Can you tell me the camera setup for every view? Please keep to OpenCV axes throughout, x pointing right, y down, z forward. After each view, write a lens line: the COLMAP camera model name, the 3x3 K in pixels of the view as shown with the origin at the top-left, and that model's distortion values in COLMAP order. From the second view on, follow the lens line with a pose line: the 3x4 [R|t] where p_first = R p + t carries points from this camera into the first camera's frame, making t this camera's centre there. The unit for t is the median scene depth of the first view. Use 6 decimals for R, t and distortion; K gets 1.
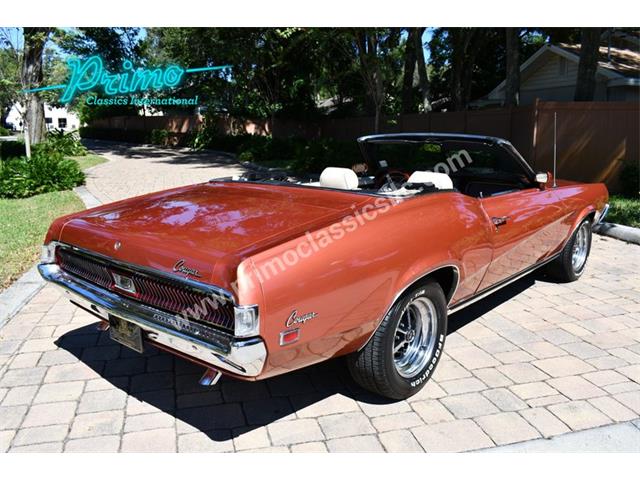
lens RADIAL K [[541.4, 0, 320.0], [0, 541.4, 240.0], [0, 0, 1]] dist [-0.092185, 0.010442]
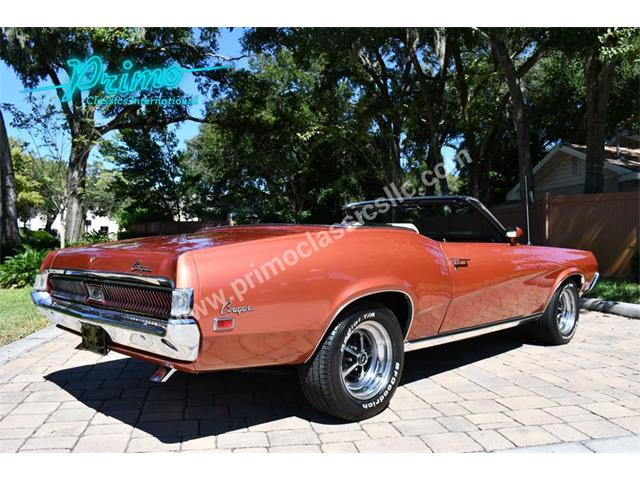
lens RADIAL K [[541.4, 0, 320.0], [0, 541.4, 240.0], [0, 0, 1]] dist [-0.092185, 0.010442]
pose [[0.998094, 0.003362, -0.061616, 0.029166], [-0.015818, 0.979091, -0.202807, 0.032541], [0.059645, 0.203395, 0.977278, -0.014207]]
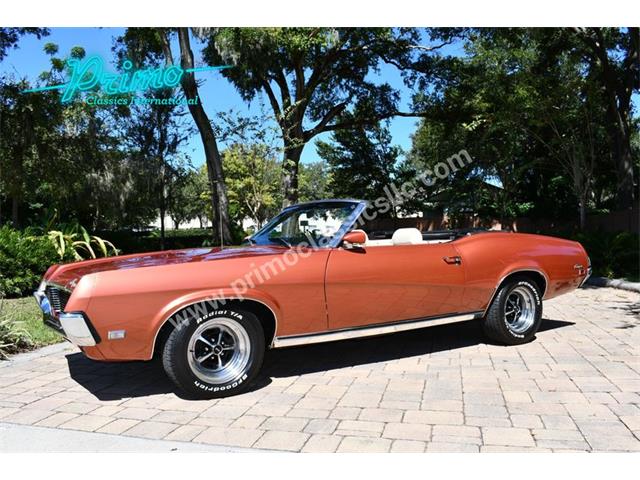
lens RADIAL K [[564.3, 0, 320.0], [0, 564.3, 240.0], [0, 0, 1]] dist [-0.090512, 0.022527]
pose [[0.878302, -0.012510, -0.477943, 0.167822], [-0.080619, 0.981468, -0.173841, 0.026328], [0.471261, 0.191216, 0.861017, 0.000952]]
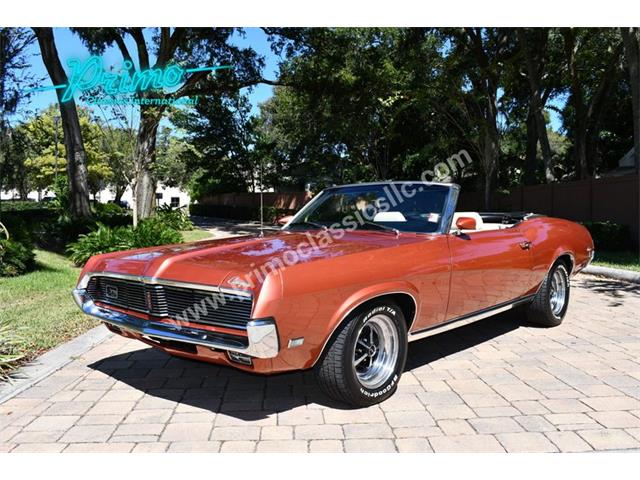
lens RADIAL K [[596.4, 0, 320.0], [0, 596.4, 240.0], [0, 0, 1]] dist [-0.083085, 0.010157]
pose [[0.978631, 0.004235, -0.205581, 0.034830], [-0.035502, 0.988254, -0.148641, 0.026945], [0.202537, 0.152763, 0.967286, -0.036153]]
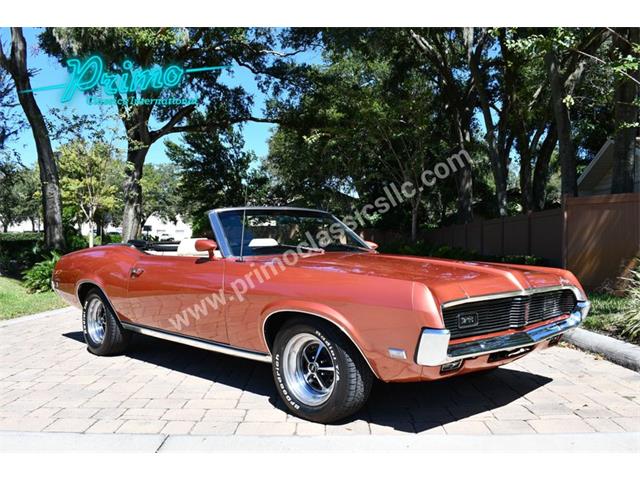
lens RADIAL K [[596.4, 0, 320.0], [0, 596.4, 240.0], [0, 0, 1]] dist [-0.083085, 0.010157]
pose [[0.968034, -0.000613, -0.250819, 0.216635], [-0.052133, 0.977665, -0.203599, 0.032026], [0.245342, 0.210167, 0.946381, -0.035277]]
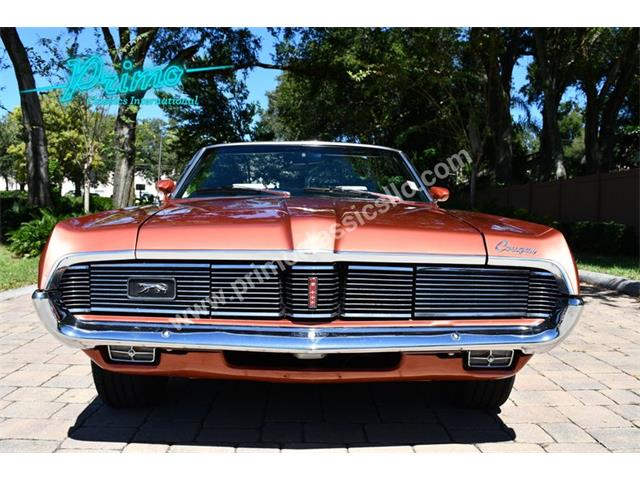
lens RADIAL K [[642.1, 0, 320.0], [0, 642.1, 240.0], [0, 0, 1]] dist [-0.067211, 0.003139]
pose [[0.970406, 0.027844, -0.239868, 0.119473], [-0.065962, 0.986118, -0.152385, 0.028099], [0.232295, 0.163698, 0.958771, 0.035186]]
